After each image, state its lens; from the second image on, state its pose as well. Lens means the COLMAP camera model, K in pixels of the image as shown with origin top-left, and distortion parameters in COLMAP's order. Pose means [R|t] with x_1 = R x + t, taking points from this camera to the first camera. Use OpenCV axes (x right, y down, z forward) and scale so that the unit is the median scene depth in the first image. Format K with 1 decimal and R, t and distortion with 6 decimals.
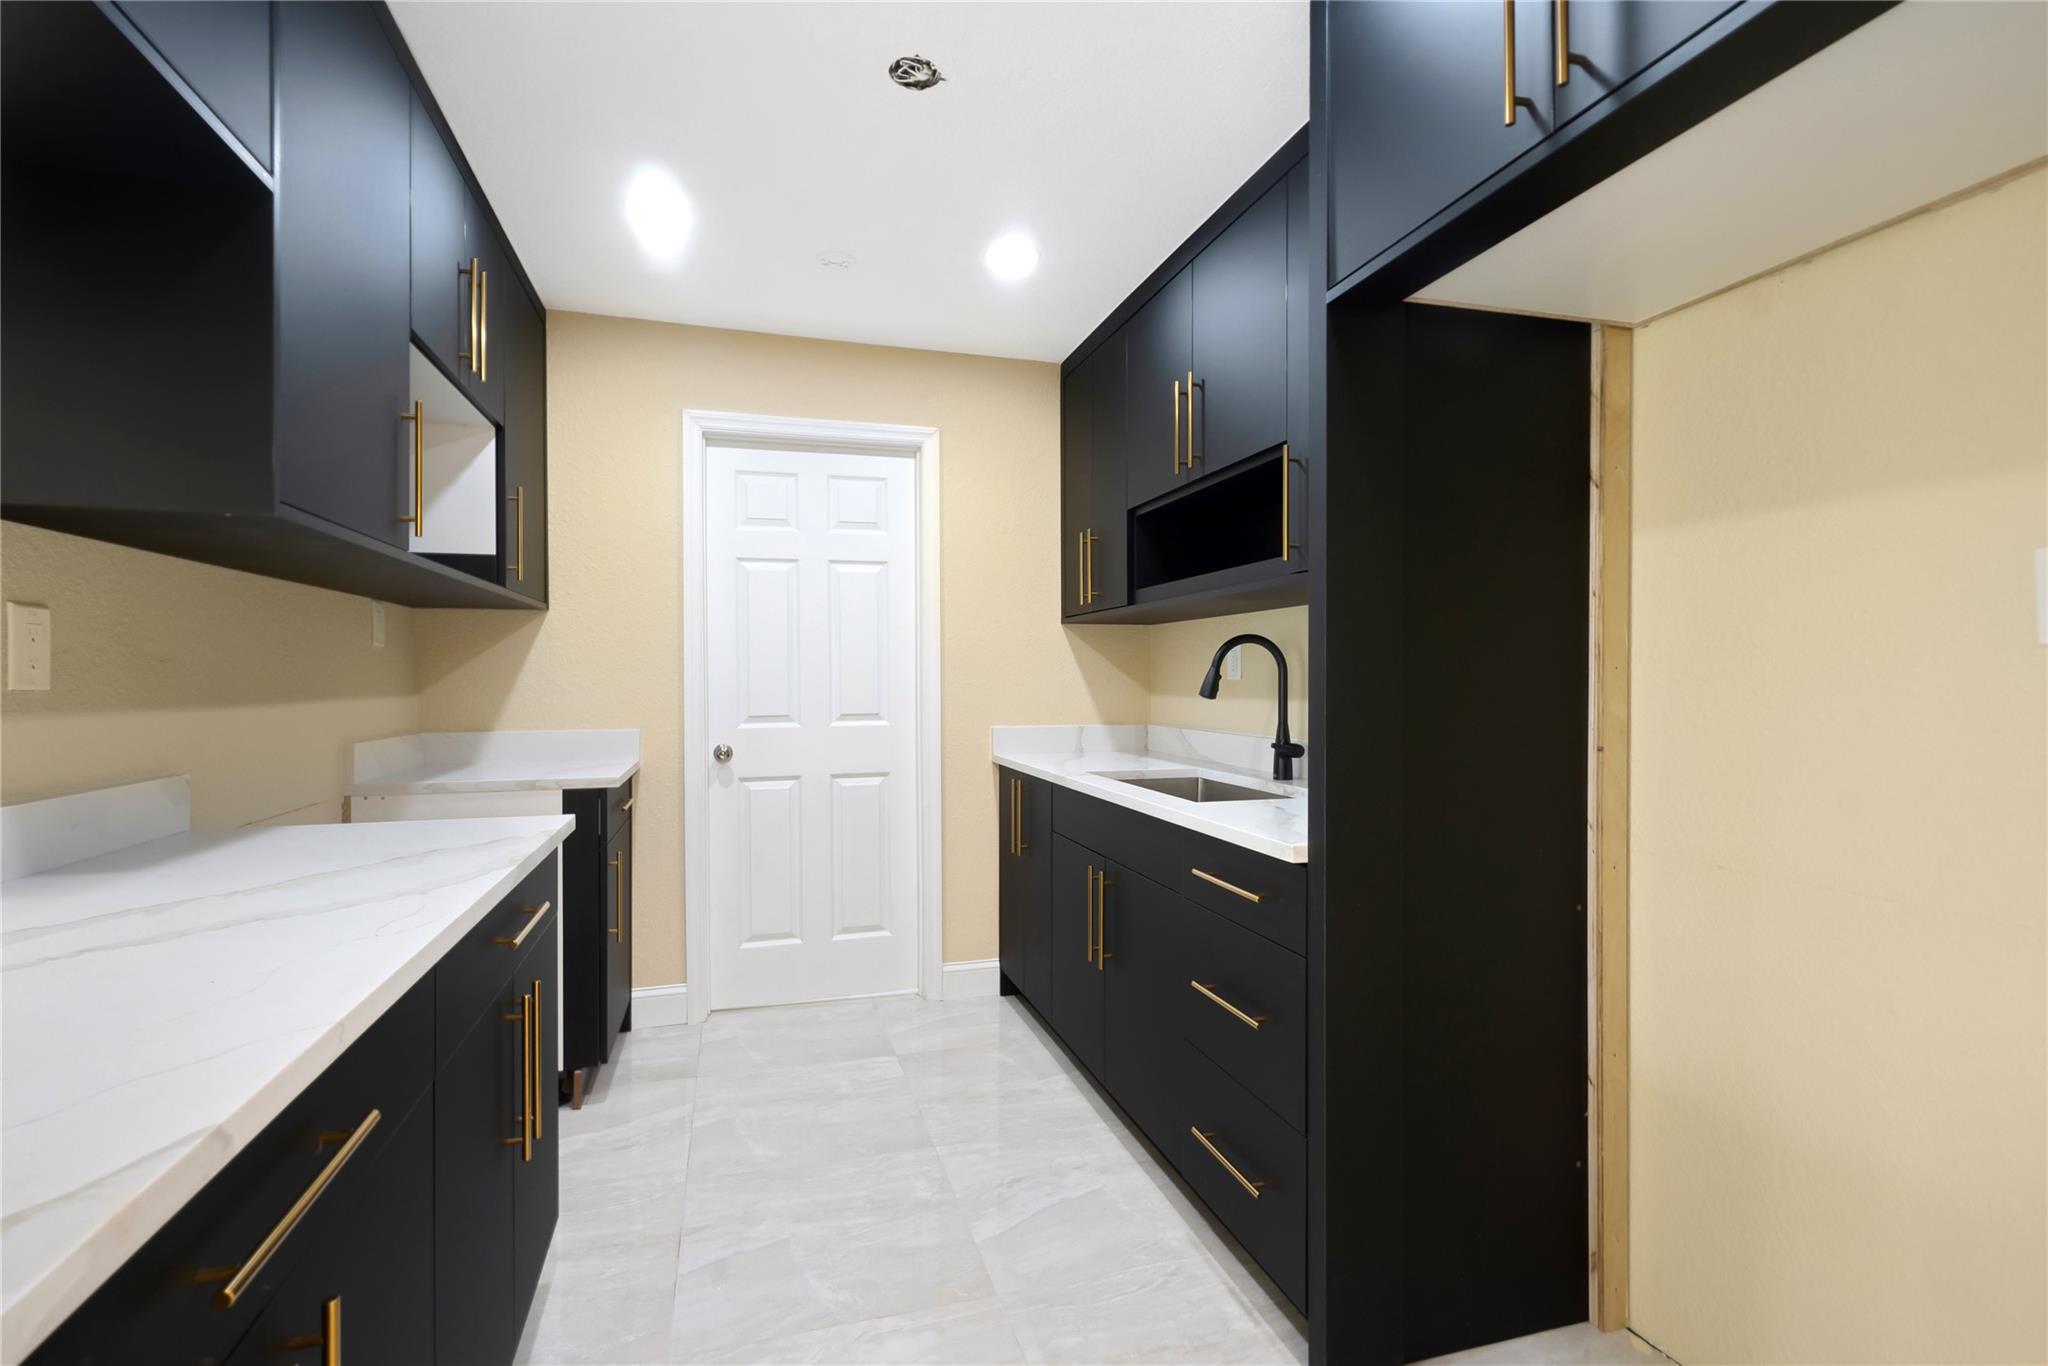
lens RADIAL K [[922.3, 0, 1019.4], [0, 922.3, 681.2], [0, 0, 1]] dist [-0.006069, -0.000099]
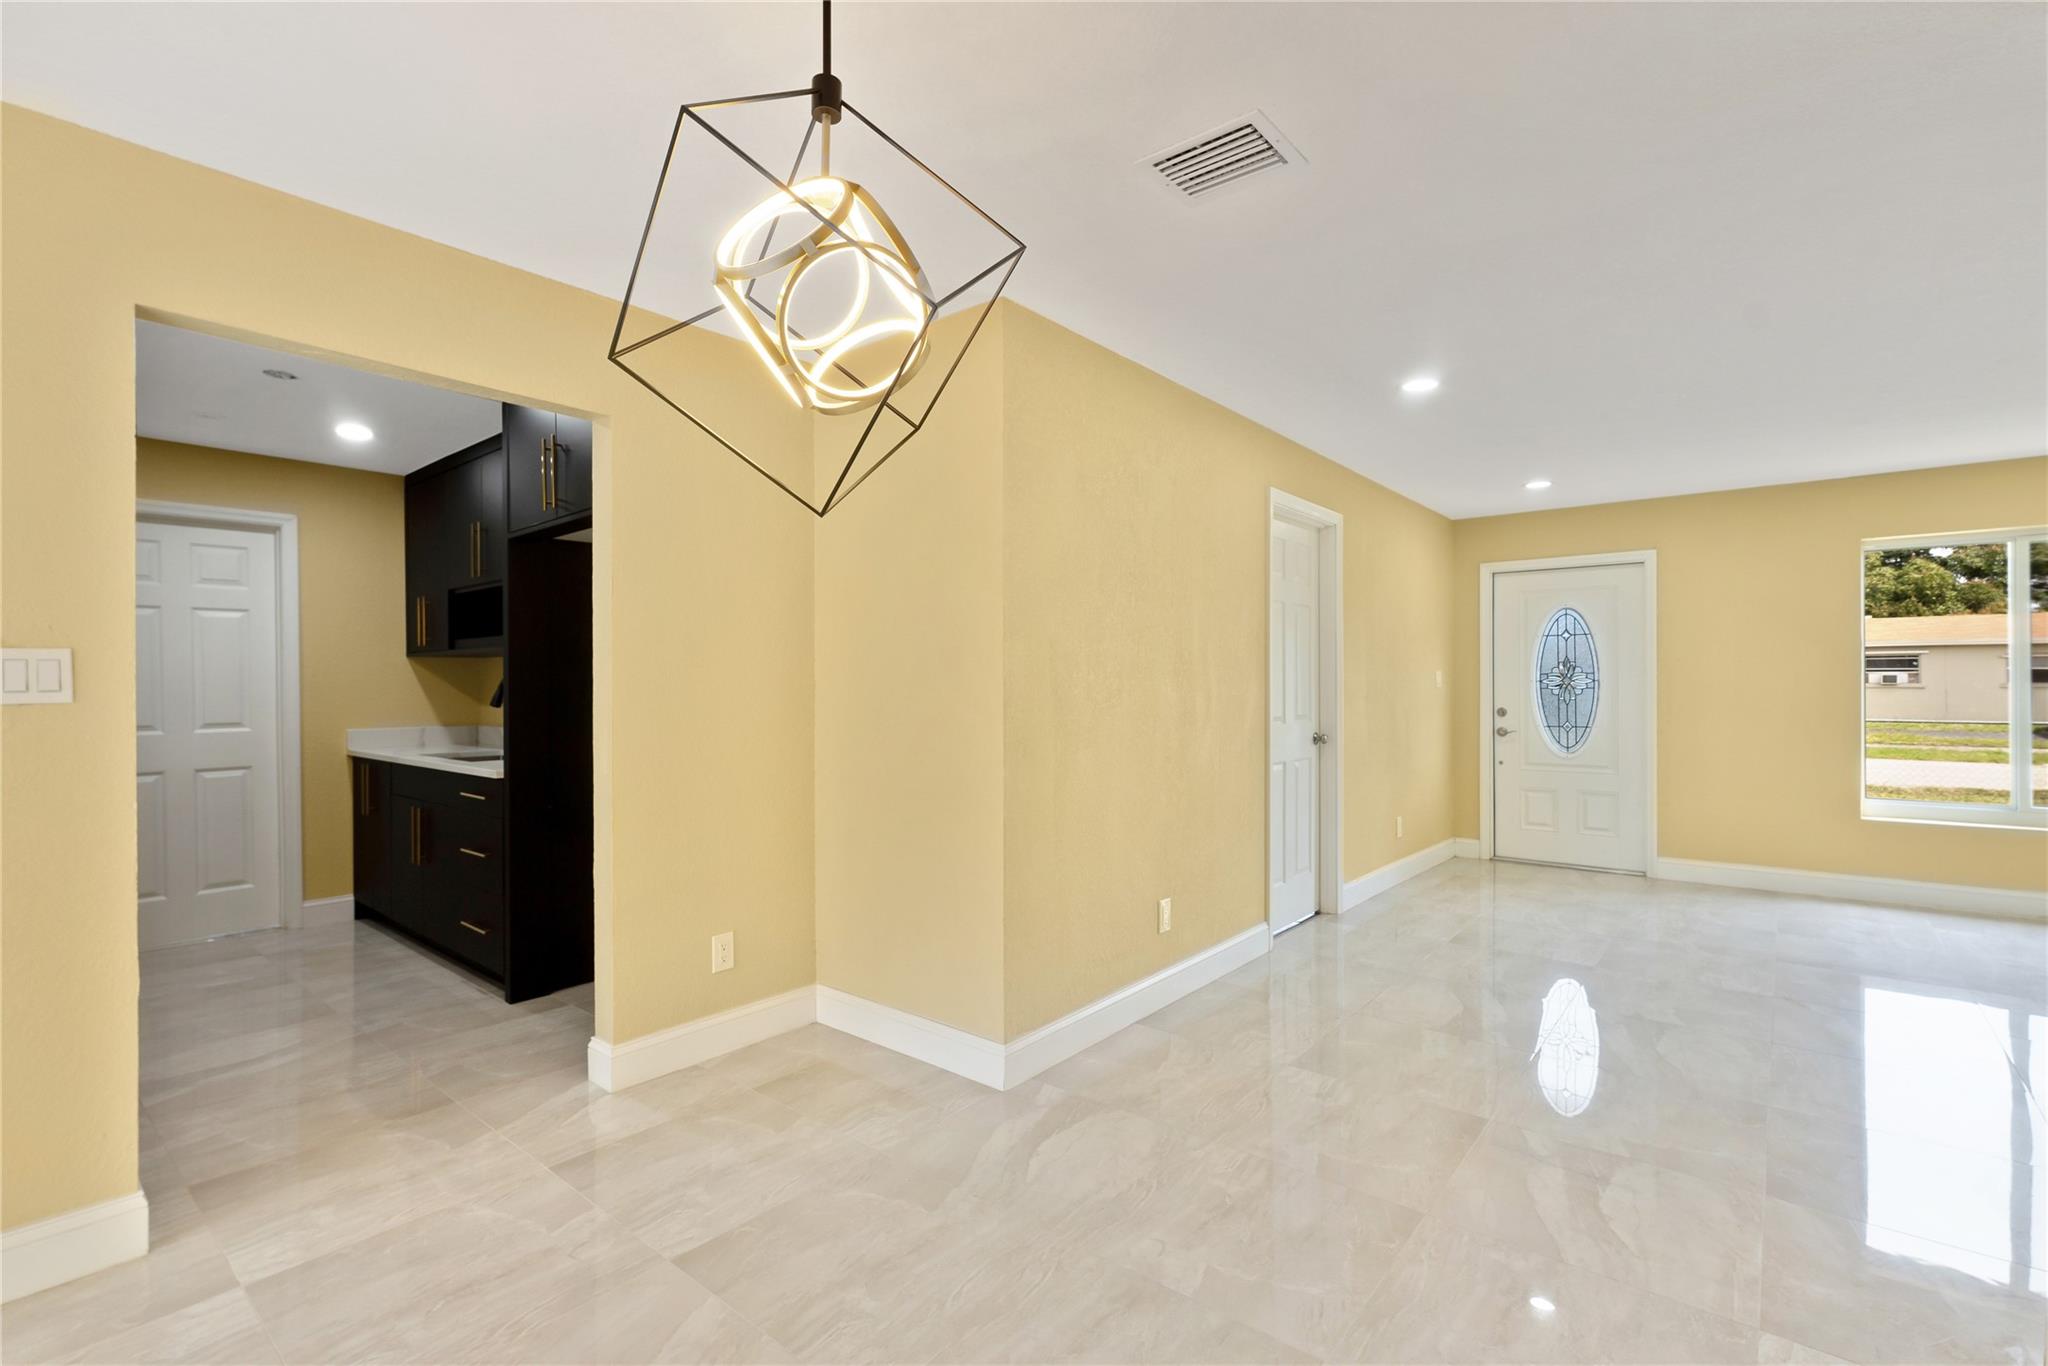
lens RADIAL K [[922.3, 0, 1039.2], [0, 922.3, 688.2], [0, 0, 1]] dist [-0.006069, -0.000099]
pose [[0.828685, -0.005307, 0.559691, 0.063217], [0.005046, 0.999985, 0.002010, -0.011876], [-0.559693, 0.001158, 0.828699, -0.766839]]
